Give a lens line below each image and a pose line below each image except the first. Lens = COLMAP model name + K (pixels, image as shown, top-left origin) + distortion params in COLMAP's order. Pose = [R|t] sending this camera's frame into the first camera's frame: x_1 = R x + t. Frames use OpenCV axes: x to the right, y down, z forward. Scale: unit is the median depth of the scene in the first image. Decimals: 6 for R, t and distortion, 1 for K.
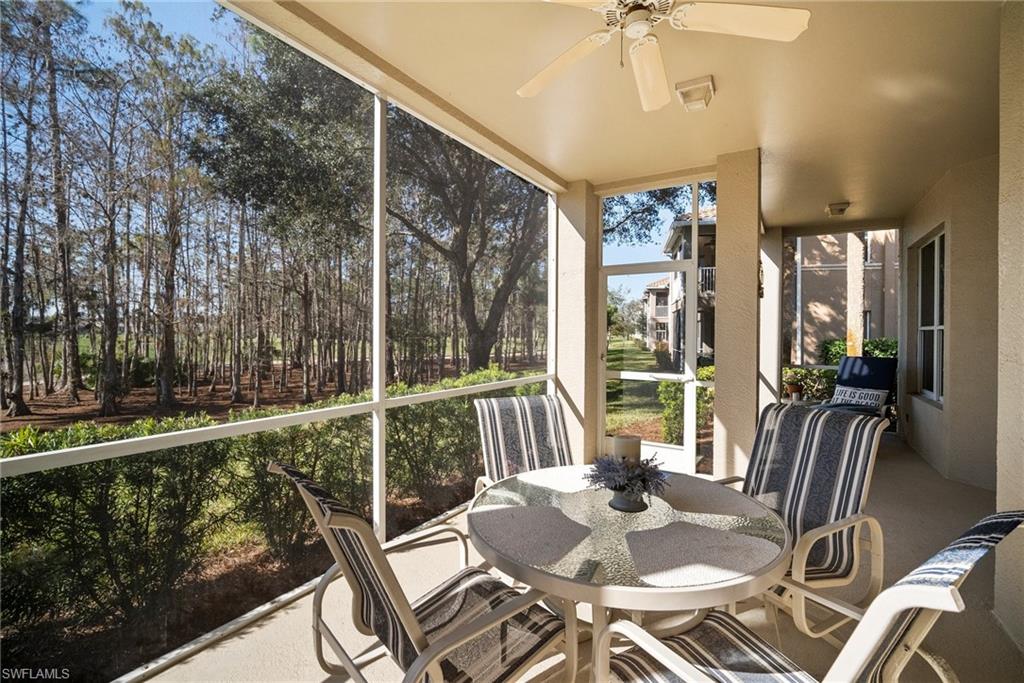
lens RADIAL K [[460.1, 0, 512.5], [0, 460.1, 336.3], [0, 0, 1]] dist [-0.003742, -0.000178]
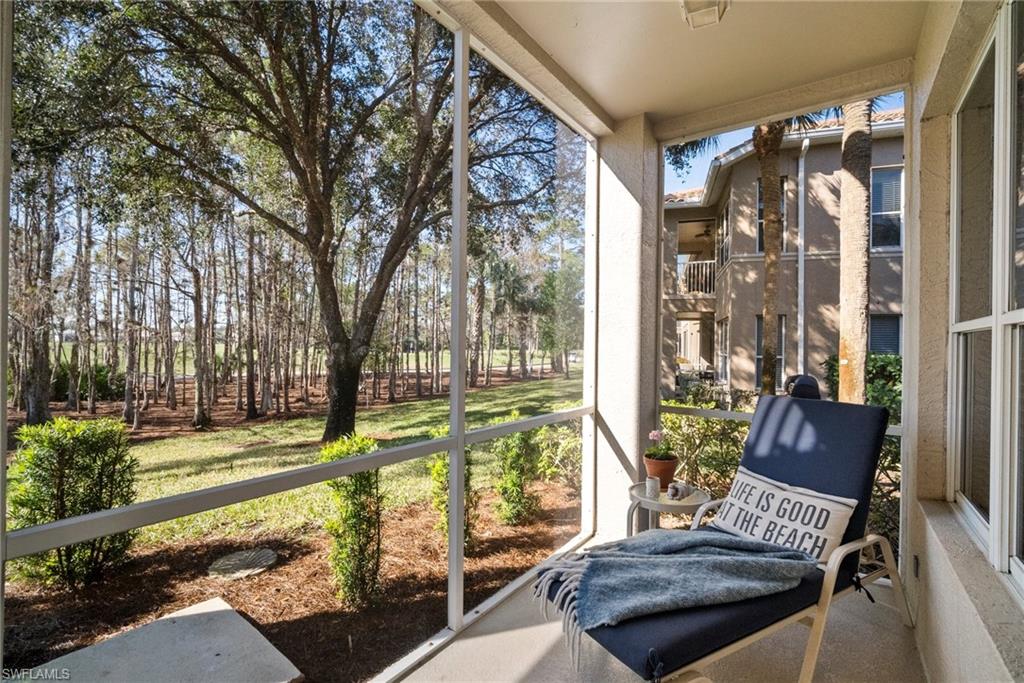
lens RADIAL K [[450.6, 0, 510.4], [0, 450.6, 342.7], [0, 0, 1]] dist [-0.004882, -0.000366]
pose [[0.995773, 0.004095, -0.091756, 0.267924], [-0.005335, 0.999898, -0.013264, -0.000618], [0.091692, 0.013698, 0.995693, 0.288681]]
